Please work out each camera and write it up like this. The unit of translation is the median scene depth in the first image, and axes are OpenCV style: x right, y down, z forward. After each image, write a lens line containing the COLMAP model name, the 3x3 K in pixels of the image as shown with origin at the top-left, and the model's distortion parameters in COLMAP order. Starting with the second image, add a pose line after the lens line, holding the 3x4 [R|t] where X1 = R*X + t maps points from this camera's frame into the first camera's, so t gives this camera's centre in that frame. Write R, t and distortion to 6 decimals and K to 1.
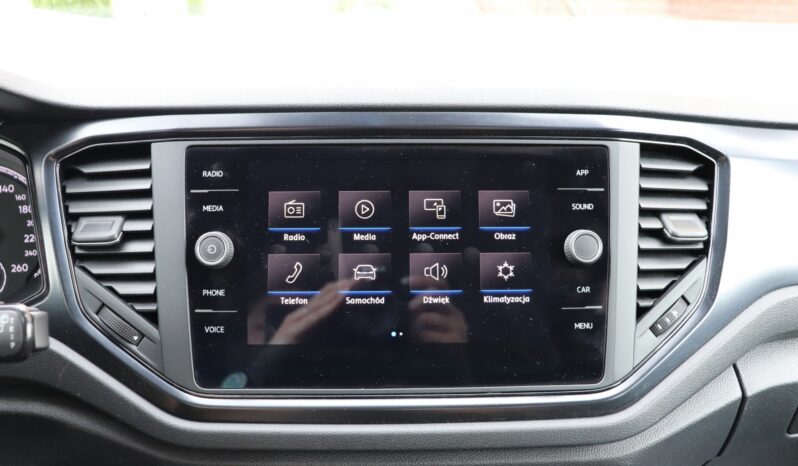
lens RADIAL K [[714.2, 0, 399.9], [0, 714.2, 234.6], [0, 0, 1]] dist [-0.129942, 0.053356]
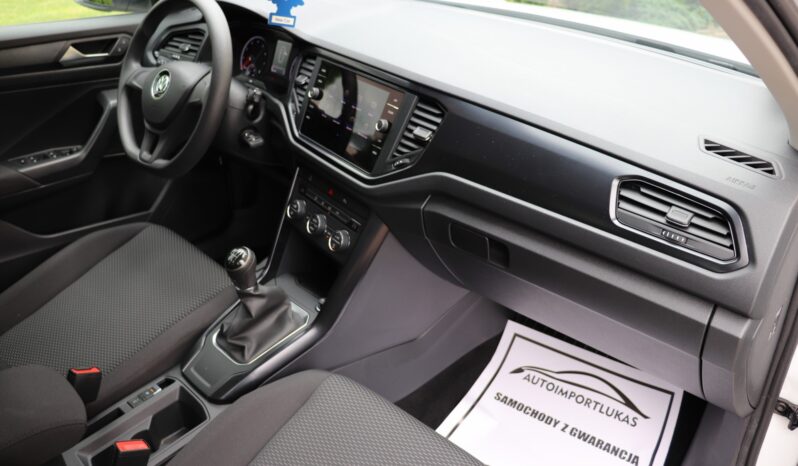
lens RADIAL K [[649.4, 0, 398.0], [0, 649.4, 241.1], [0, 0, 1]] dist [-0.148261, 0.097339]
pose [[0.577455, 0.410710, -0.705594, 2.234743], [-0.277286, 0.911540, 0.303656, -0.350263], [0.767892, 0.020304, 0.640257, -0.547158]]
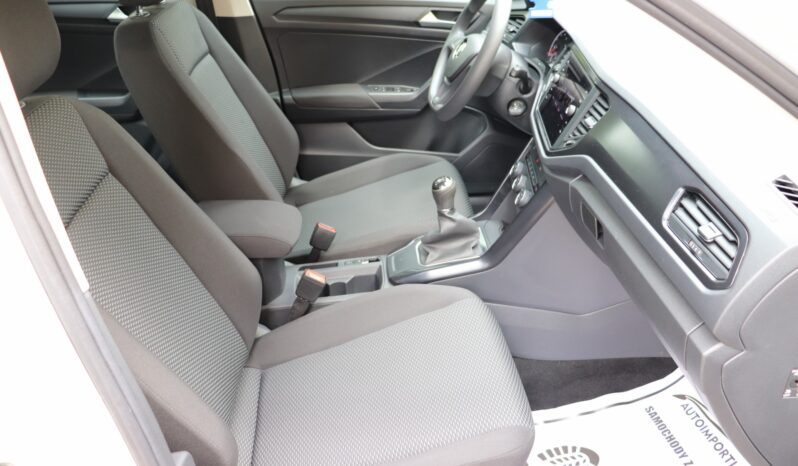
lens RADIAL K [[649.4, 0, 395.5], [0, 649.4, 233.4], [0, 0, 1]] dist [-0.148261, 0.097339]
pose [[-0.114704, 0.486791, -0.865954, 3.135897], [-0.332607, 0.802576, 0.495221, -0.707345], [0.936064, 0.344826, 0.069852, 0.239441]]
